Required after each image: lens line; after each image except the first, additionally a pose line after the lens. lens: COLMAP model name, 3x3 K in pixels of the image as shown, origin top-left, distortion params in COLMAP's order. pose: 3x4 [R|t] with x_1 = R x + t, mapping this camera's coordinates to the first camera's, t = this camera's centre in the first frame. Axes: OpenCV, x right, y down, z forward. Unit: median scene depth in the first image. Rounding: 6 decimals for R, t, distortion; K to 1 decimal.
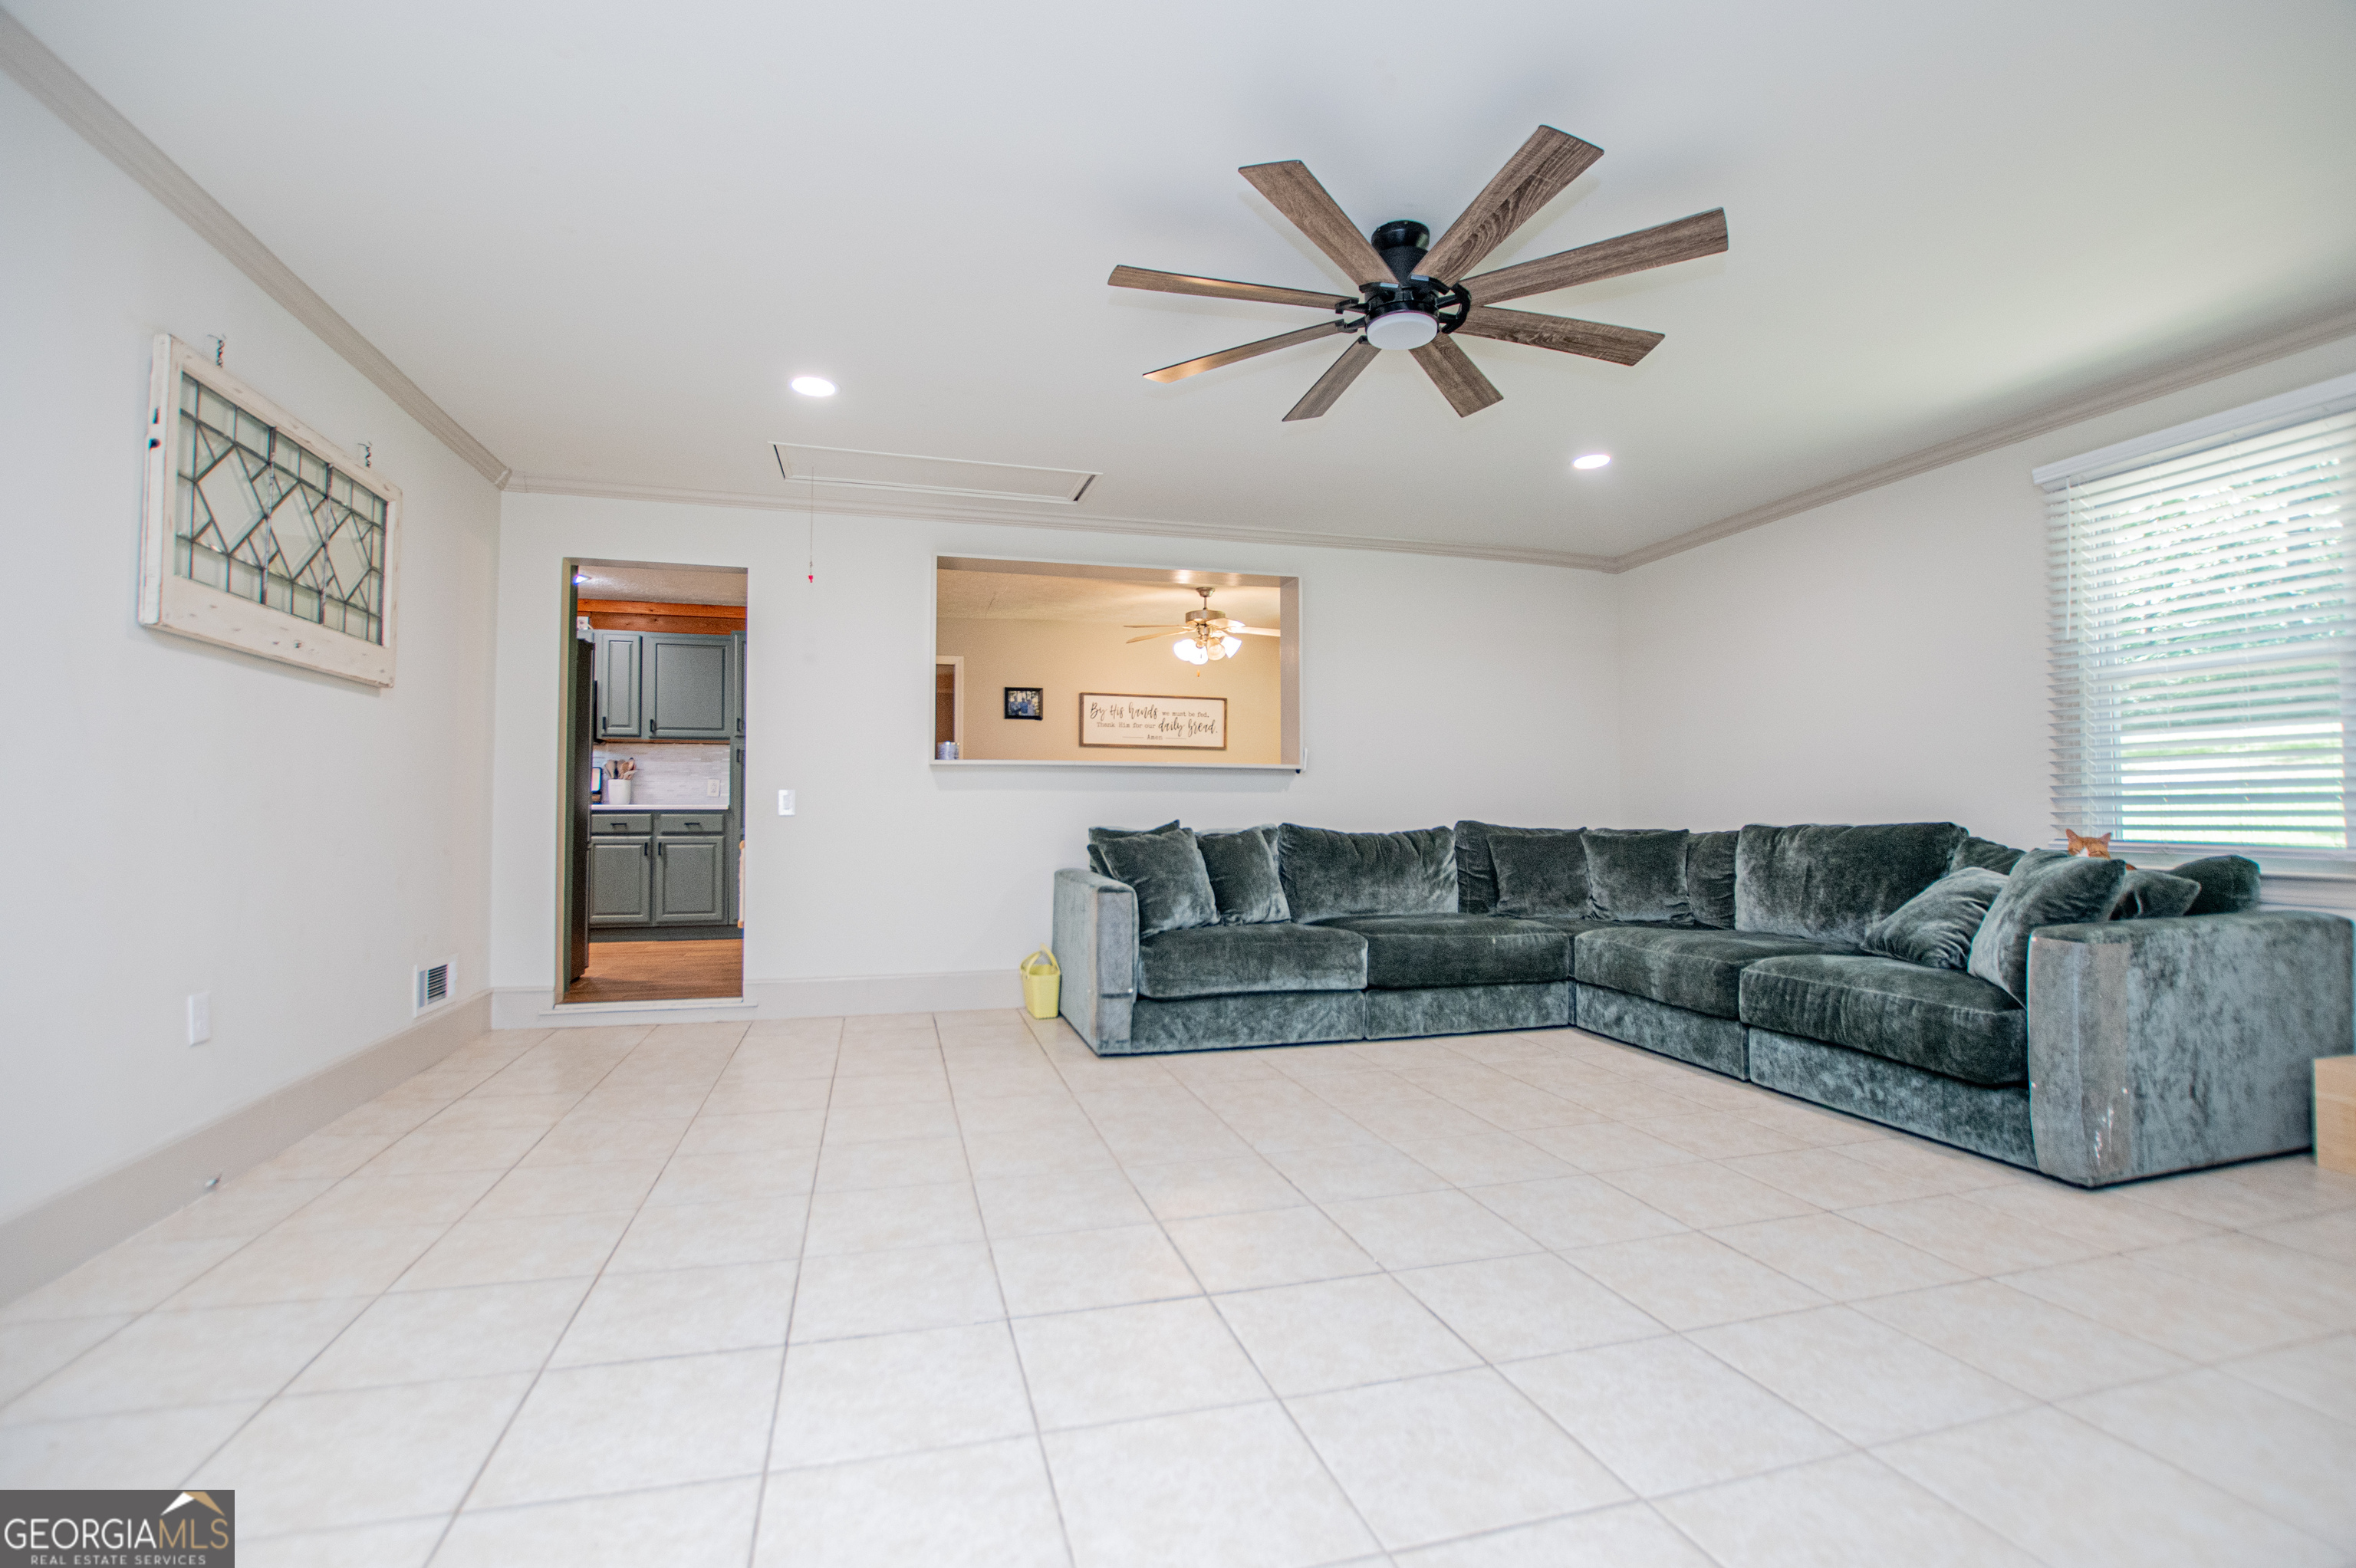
lens RADIAL K [[1038.1, 0, 1178.7], [0, 1038.1, 796.0], [0, 0, 1]] dist [-0.030411, 0.003458]
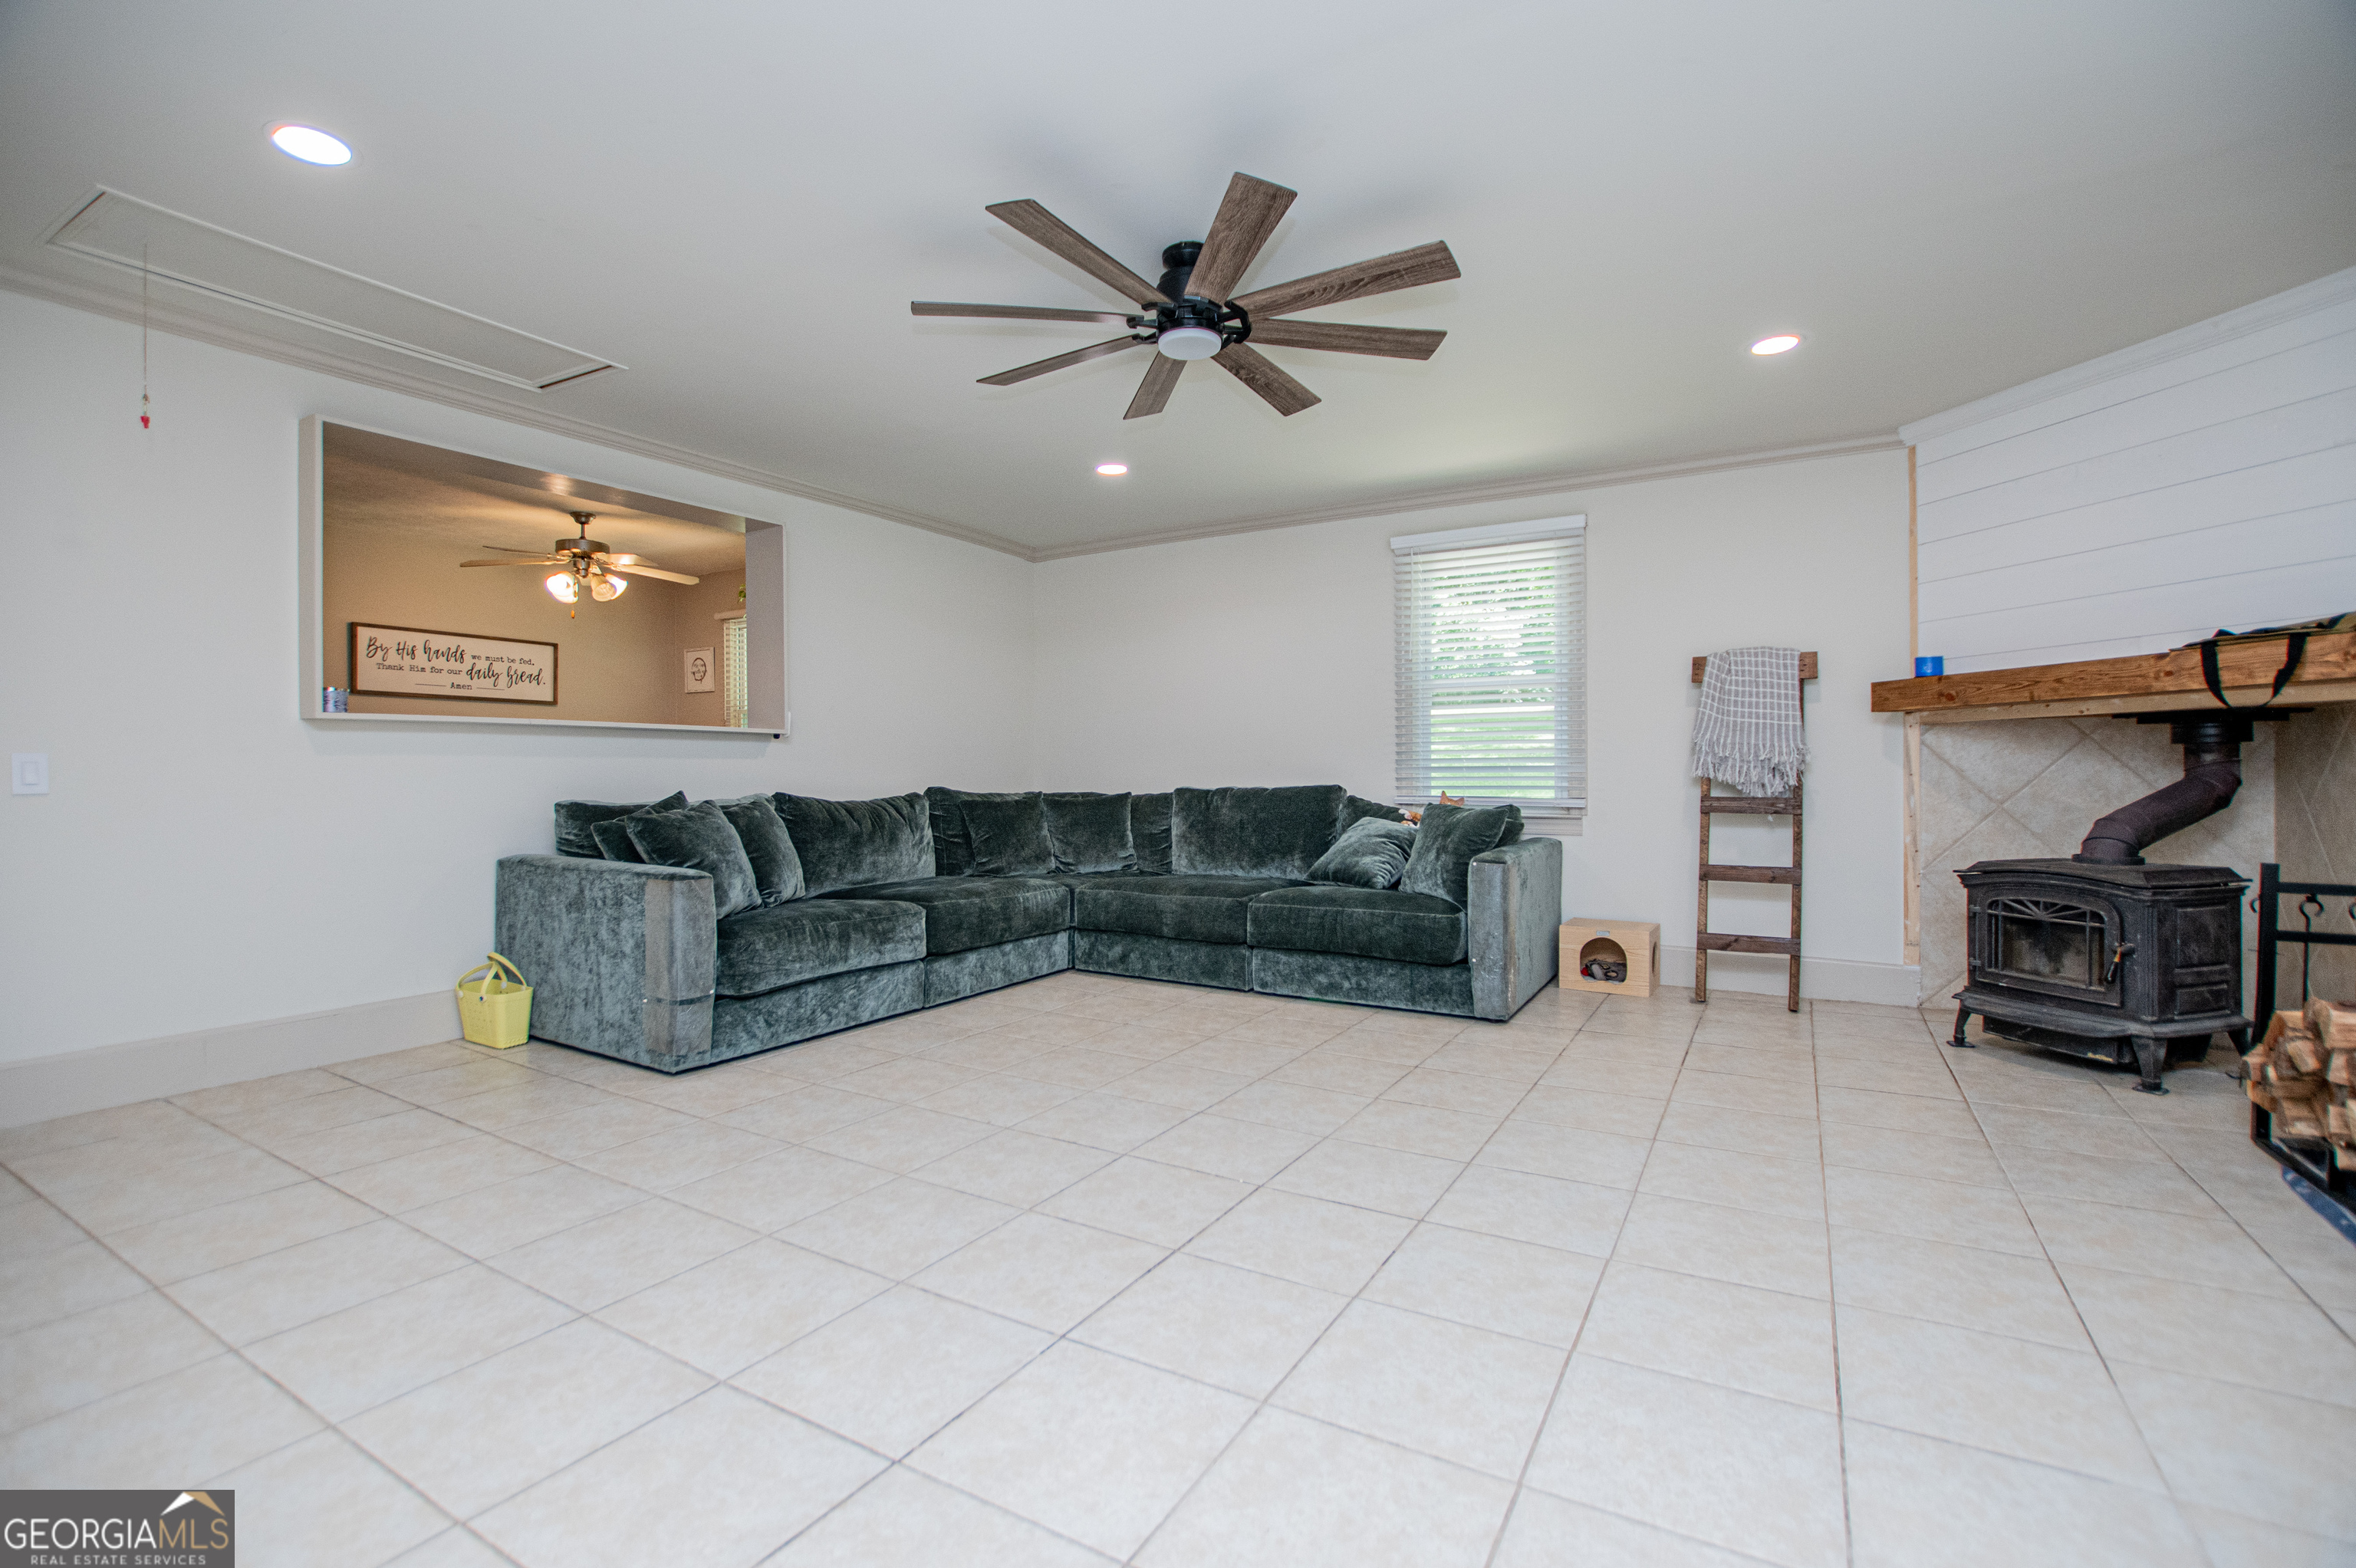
lens RADIAL K [[1038.1, 0, 1152.3], [0, 1038.1, 775.3], [0, 0, 1]] dist [-0.030411, 0.003458]
pose [[0.737100, -0.004640, 0.675768, -0.379962], [-0.005603, 0.999900, 0.012977, -0.003425], [-0.675761, -0.013352, 0.737000, 0.142907]]
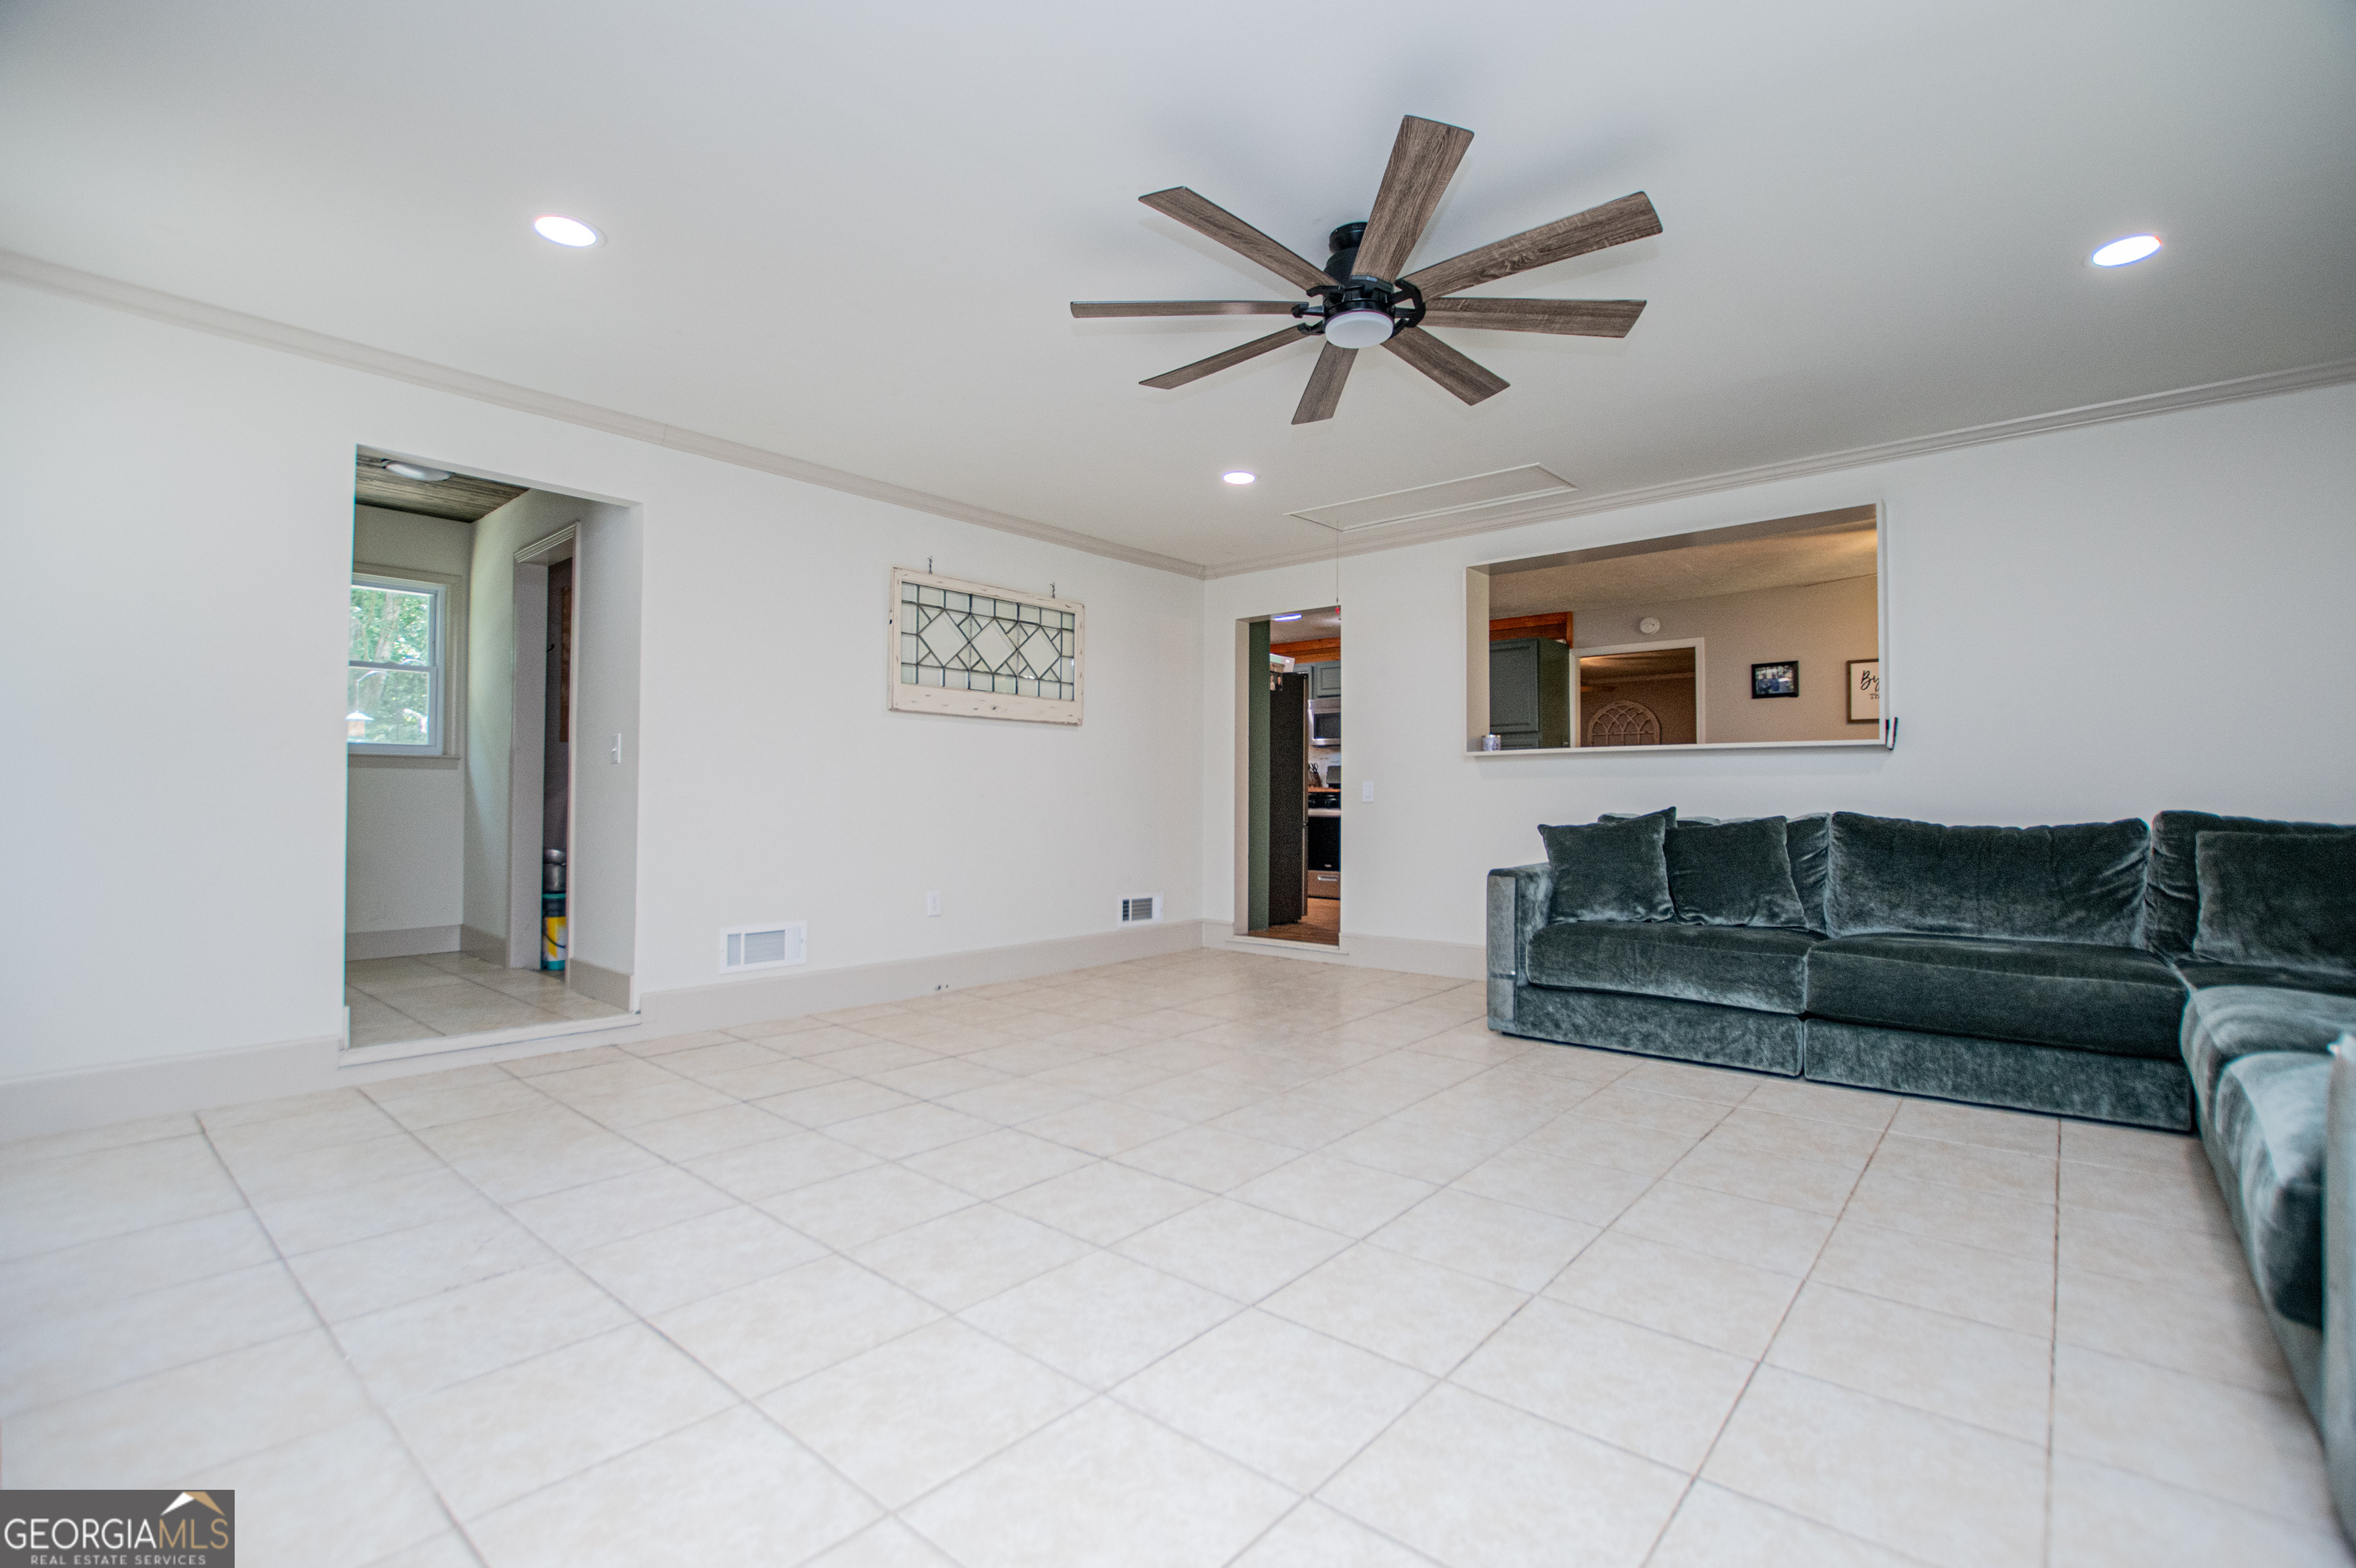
lens RADIAL K [[1038.1, 0, 1236.1], [0, 1038.1, 788.5], [0, 0, 1]] dist [-0.030411, 0.003458]
pose [[0.578724, -0.010660, -0.815454, 0.670850], [0.012660, 0.999912, -0.004087, 0.007434], [0.815426, -0.007958, 0.578807, 0.203382]]
